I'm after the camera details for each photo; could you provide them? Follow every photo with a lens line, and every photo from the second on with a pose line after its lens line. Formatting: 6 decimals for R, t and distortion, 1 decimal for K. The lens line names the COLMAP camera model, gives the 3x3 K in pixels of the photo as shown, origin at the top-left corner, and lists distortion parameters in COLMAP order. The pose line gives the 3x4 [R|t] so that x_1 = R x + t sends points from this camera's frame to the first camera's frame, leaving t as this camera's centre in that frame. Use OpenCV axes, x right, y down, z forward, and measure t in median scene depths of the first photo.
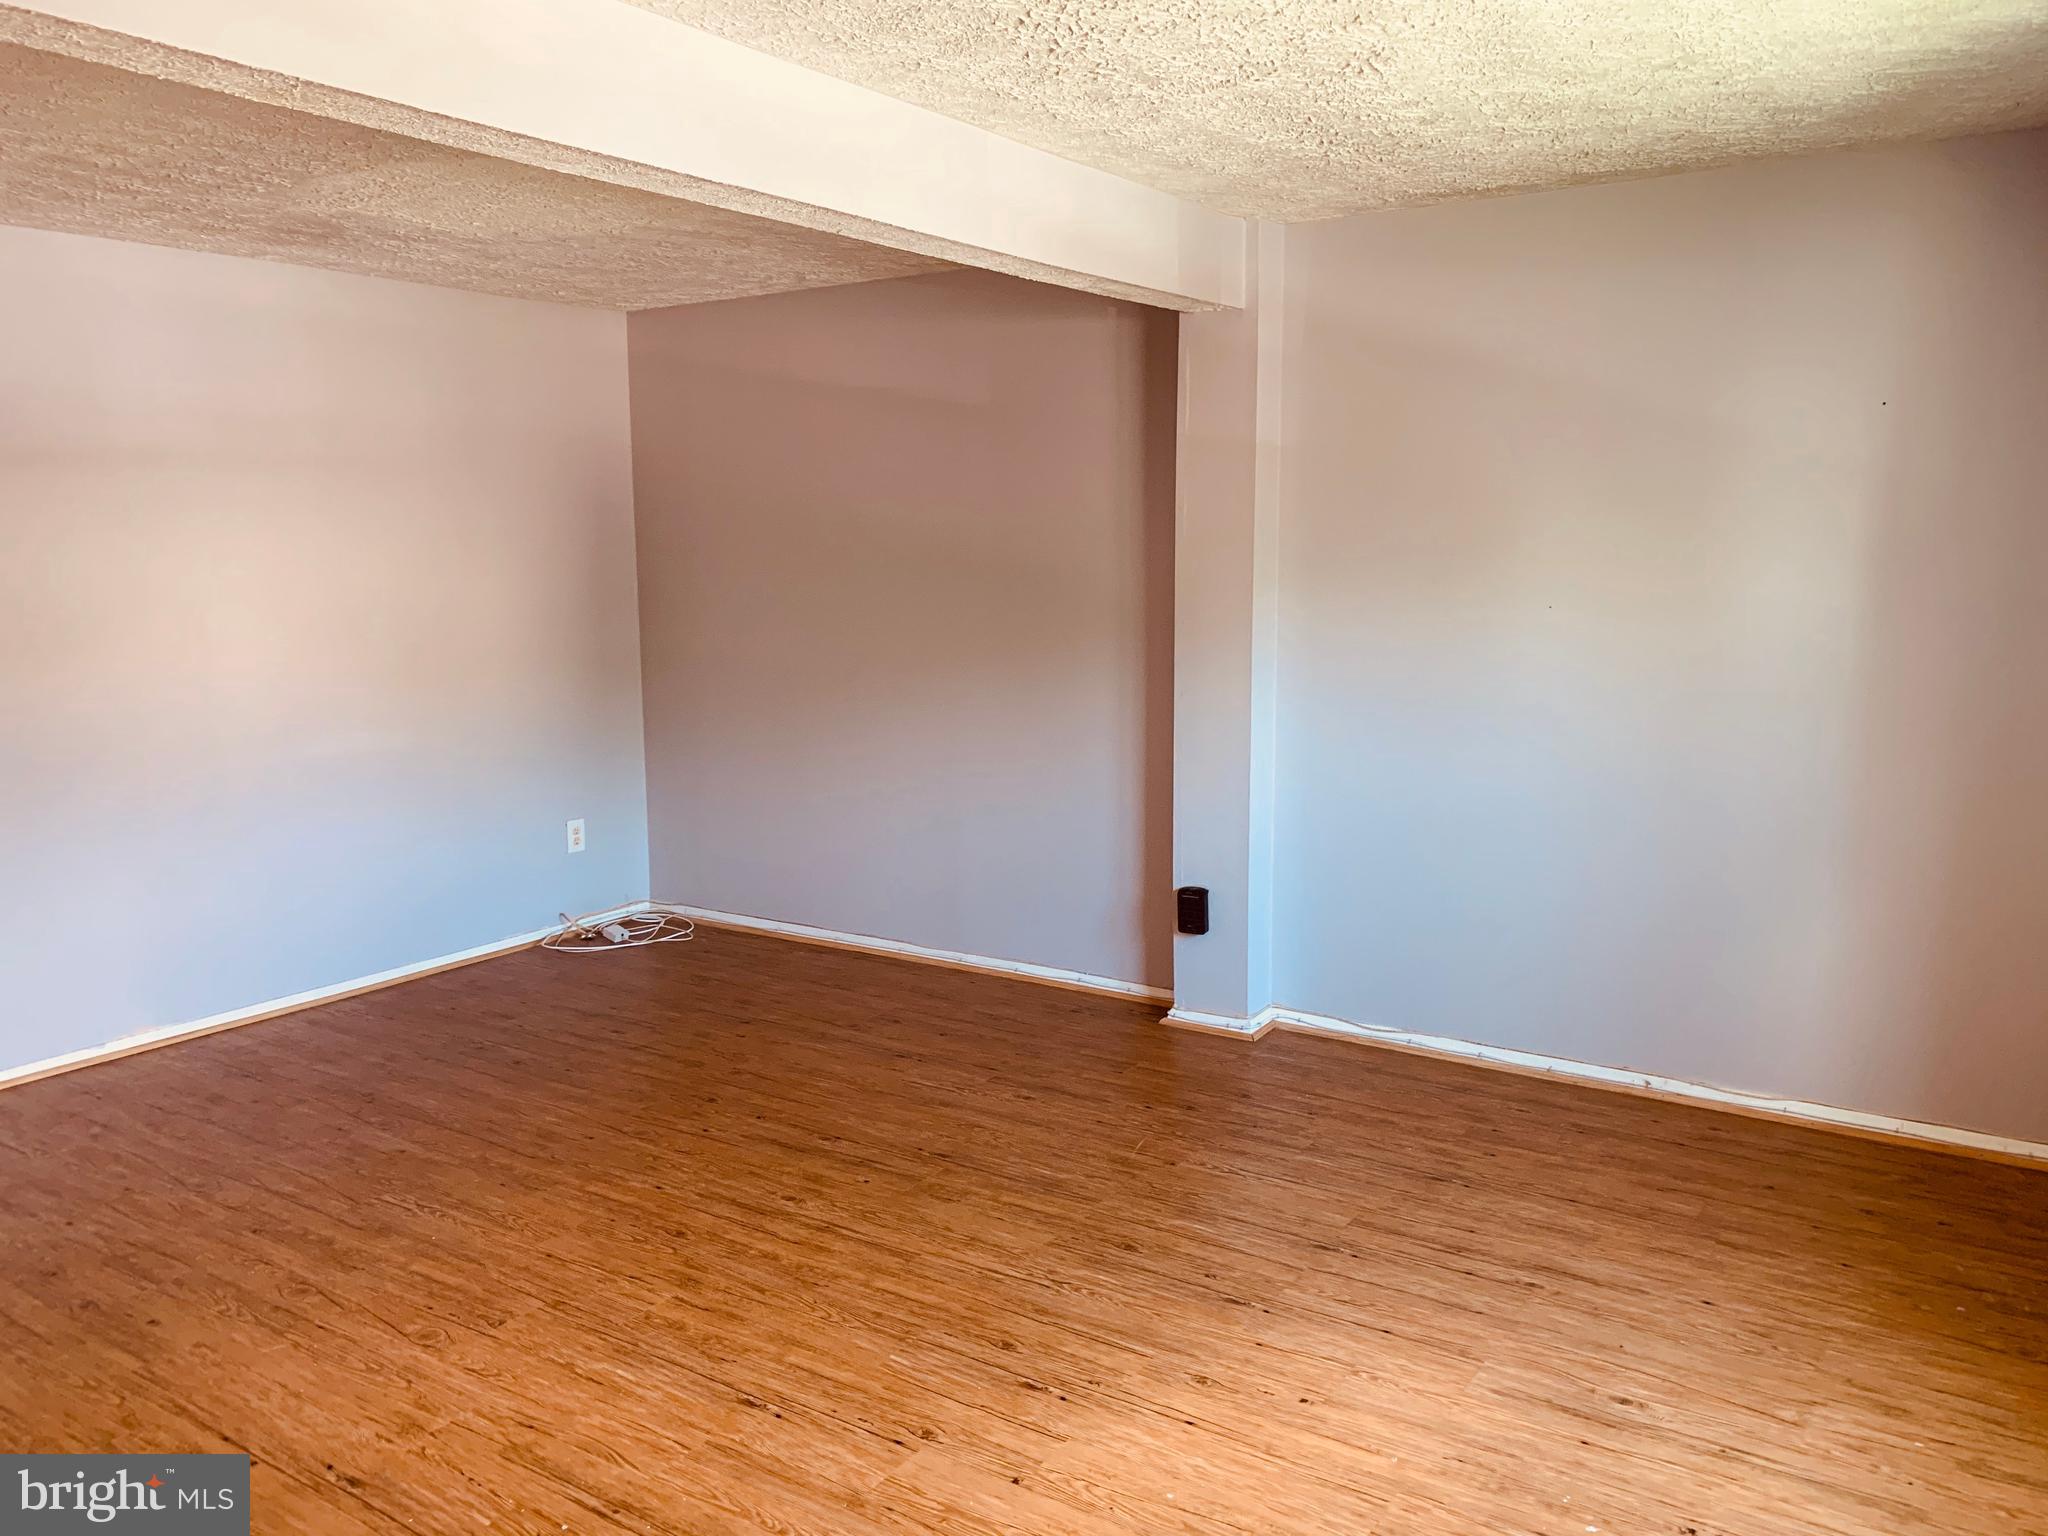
lens RADIAL K [[1590.9, 0, 1033.3], [0, 1590.9, 756.0], [0, 0, 1]] dist [0.062262, -0.058329]
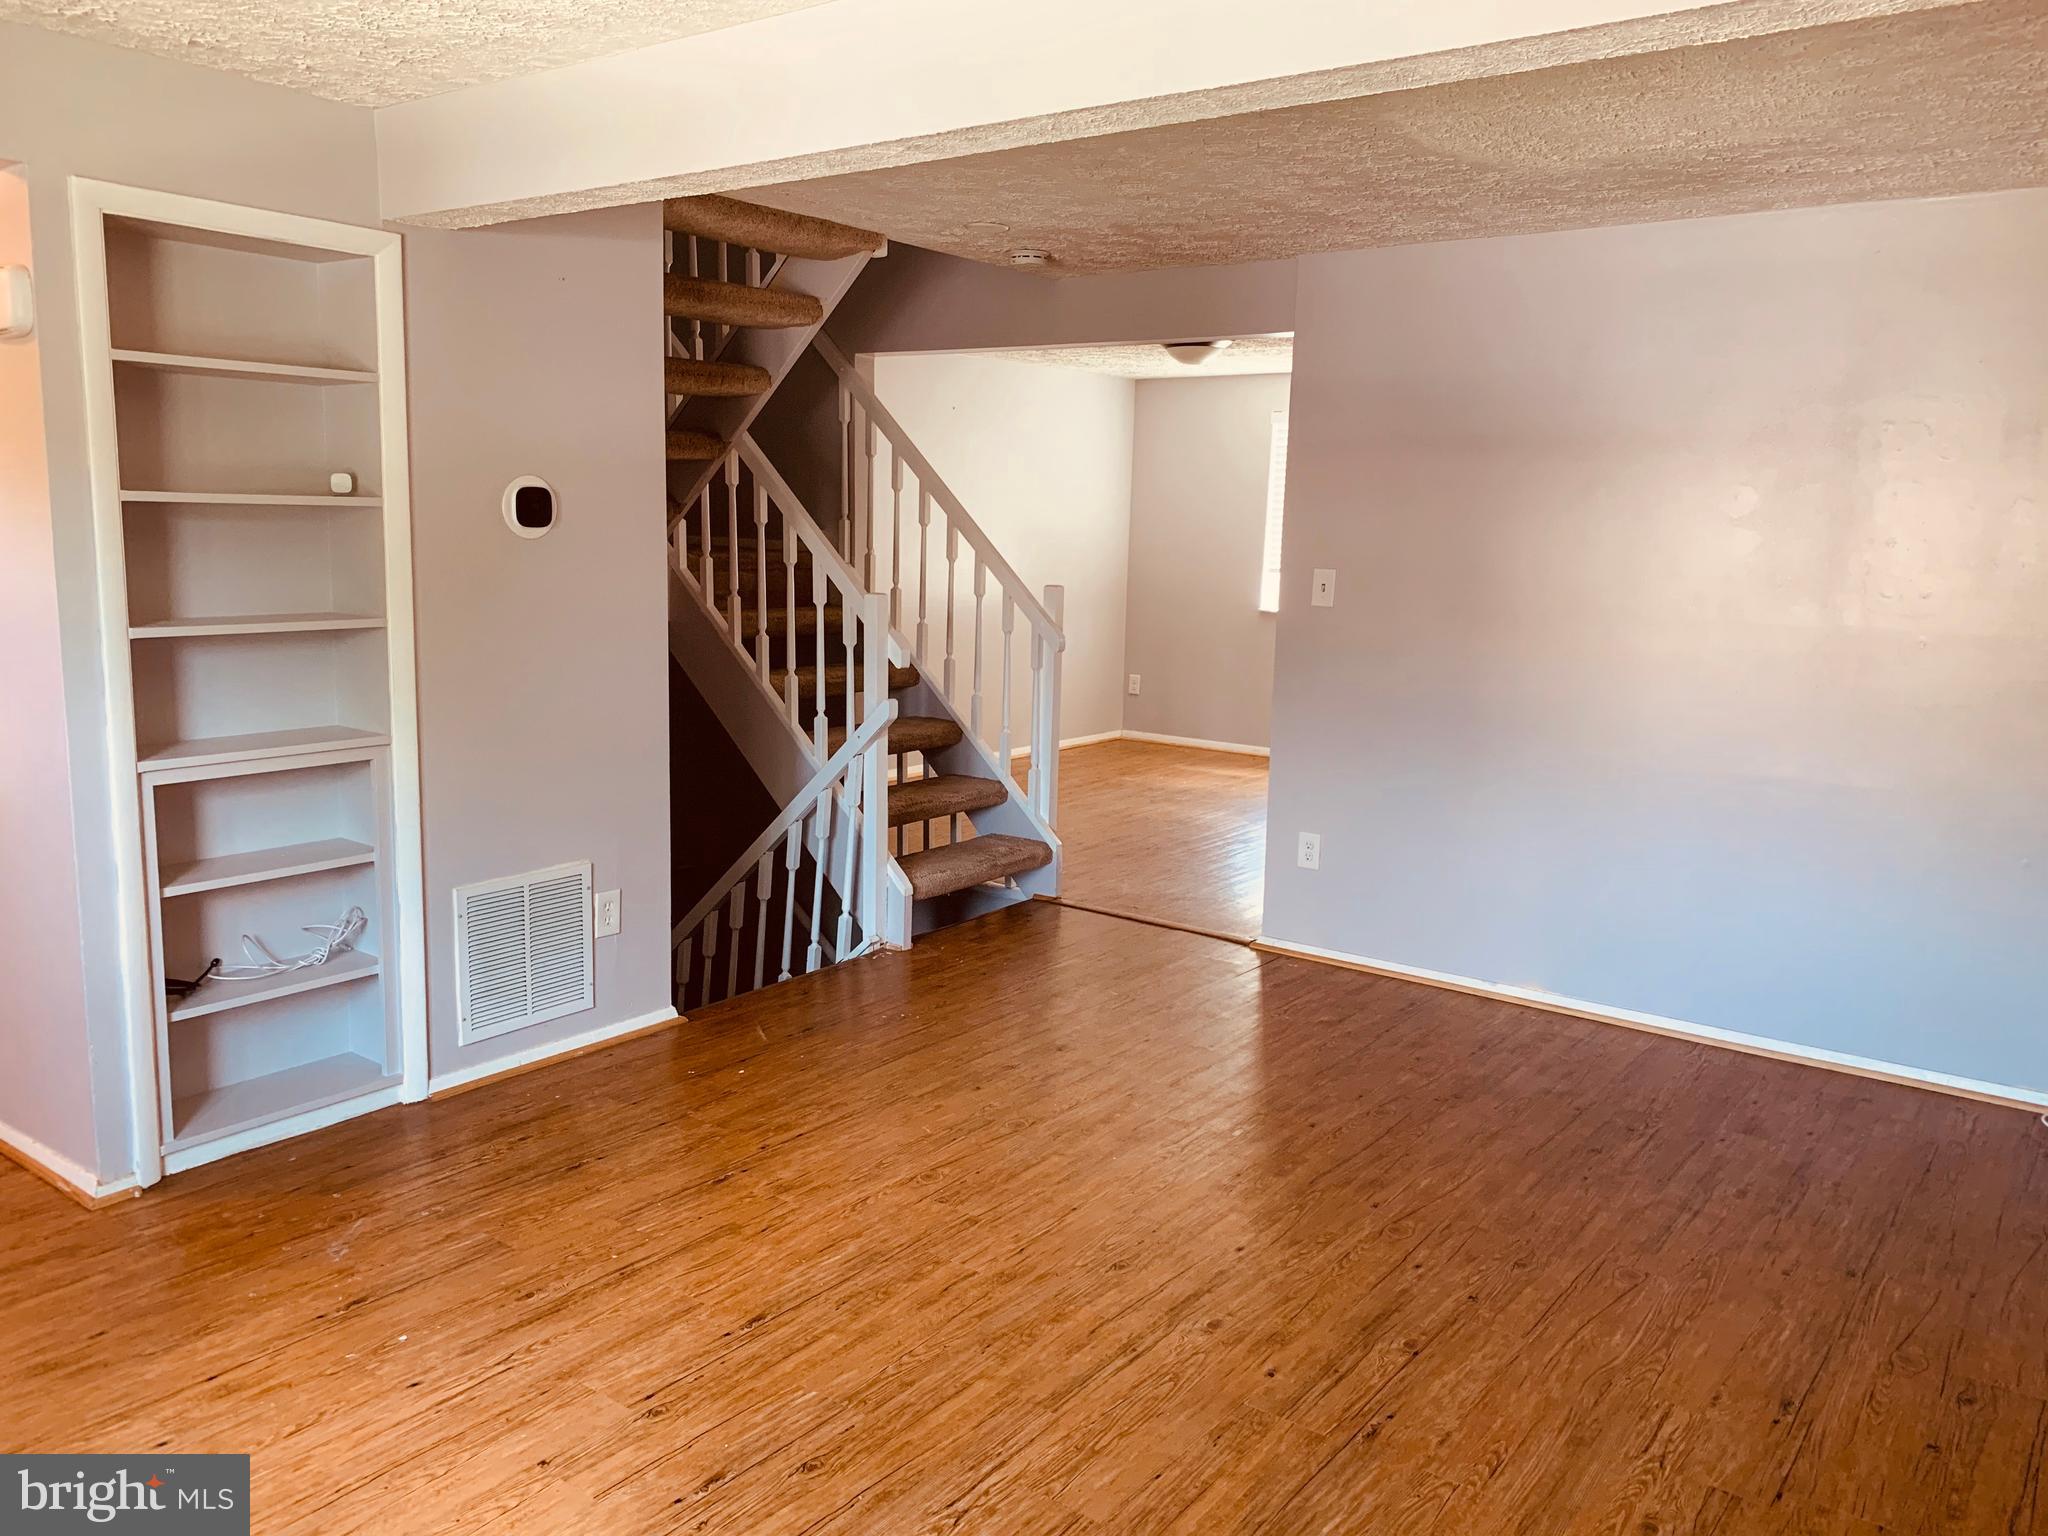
lens RADIAL K [[1590.9, 0, 1032.9], [0, 1590.9, 783.5], [0, 0, 1]] dist [0.062262, -0.058329]
pose [[-0.063773, 0.176292, -0.982270, 0.589920], [-0.157197, 0.970211, 0.184334, -0.125694], [0.985506, 0.166166, -0.034161, 0.854068]]
